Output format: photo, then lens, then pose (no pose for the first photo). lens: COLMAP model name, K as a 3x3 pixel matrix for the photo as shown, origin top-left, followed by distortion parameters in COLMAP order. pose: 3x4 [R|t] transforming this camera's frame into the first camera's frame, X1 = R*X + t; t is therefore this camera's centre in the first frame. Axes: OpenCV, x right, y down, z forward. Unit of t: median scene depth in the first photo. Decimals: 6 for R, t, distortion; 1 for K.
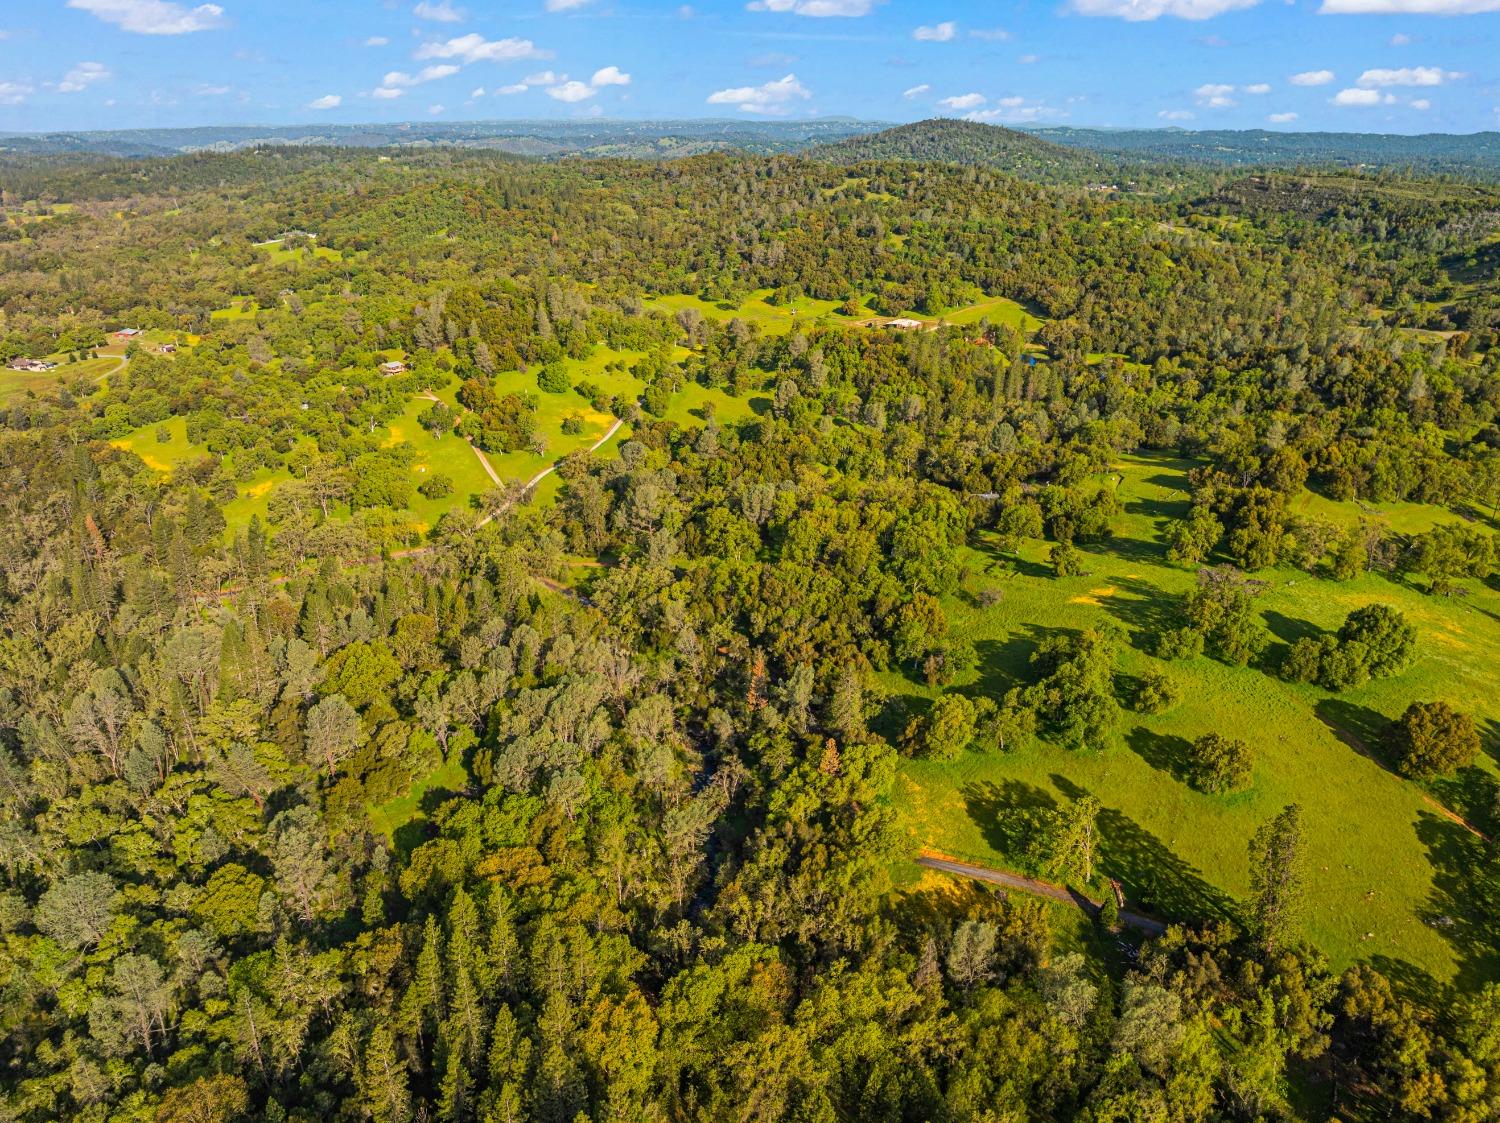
lens RADIAL K [[1071.6, 0, 748.9], [0, 1071.6, 559.1], [0, 0, 1]] dist [-0.033252, 0.011982]
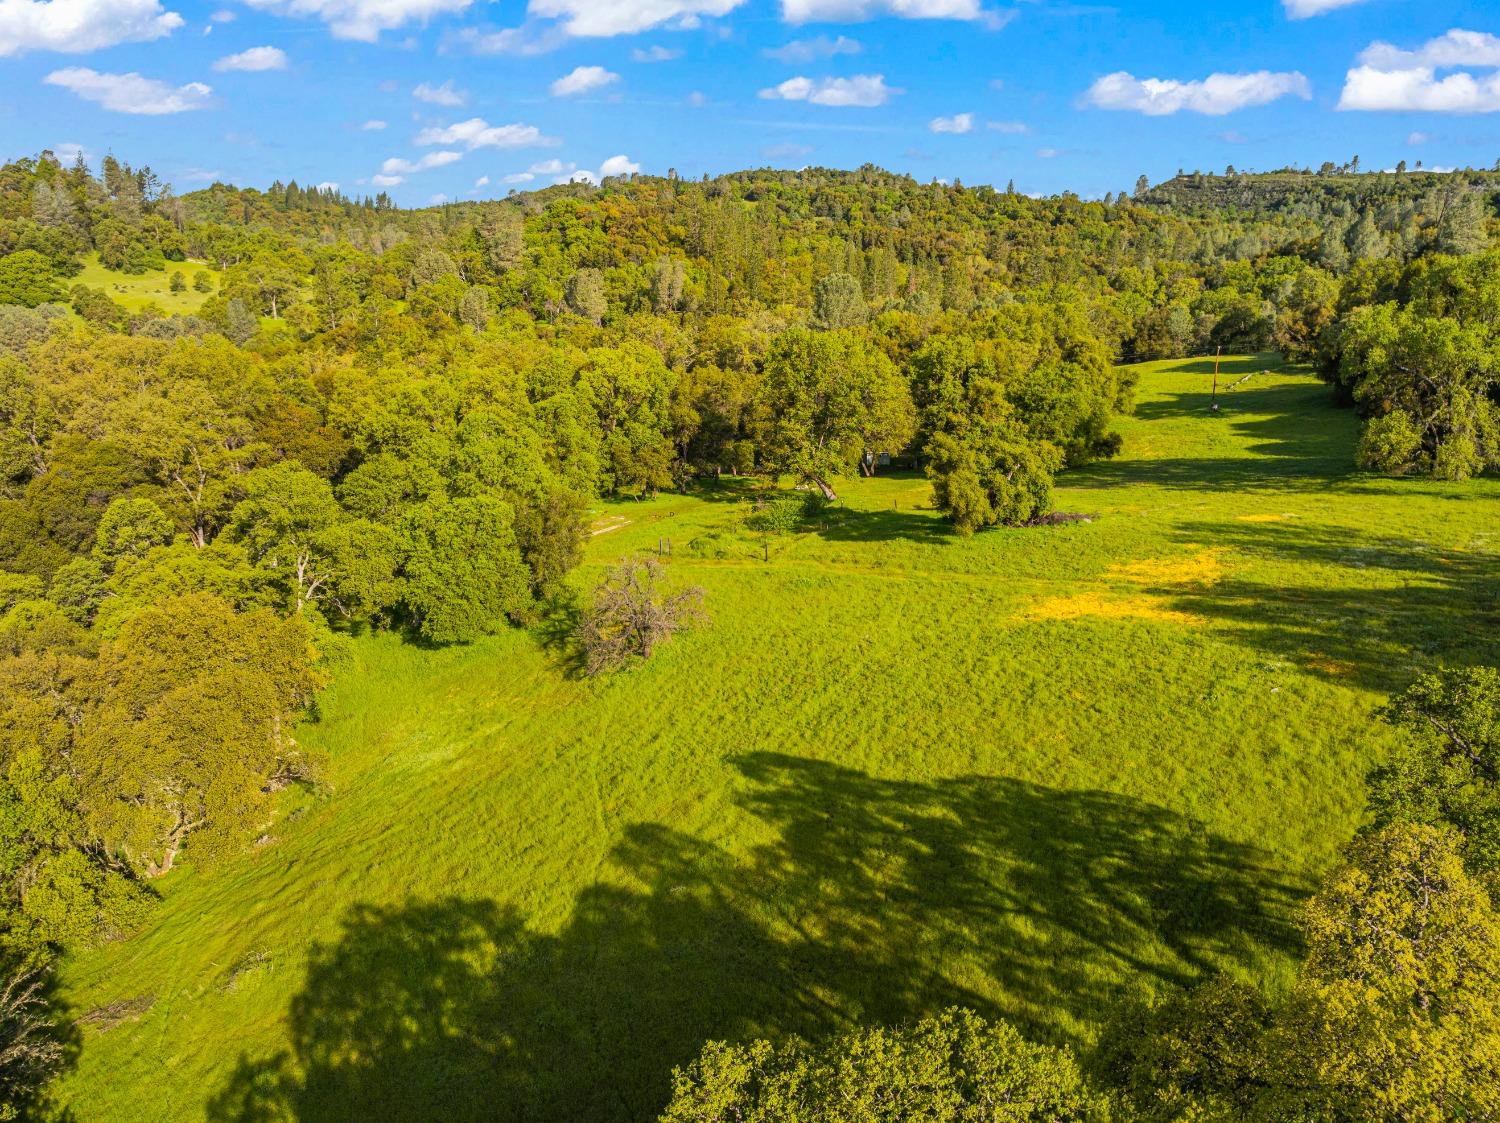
lens RADIAL K [[1071.6, 0, 750.1], [0, 1071.6, 560.9], [0, 0, 1]] dist [-0.033252, 0.011982]
pose [[0.997101, -0.030268, 0.069810, 0.086853], [0.035945, 0.996021, -0.081548, 0.015627], [-0.067064, 0.083821, 0.994222, 0.294571]]
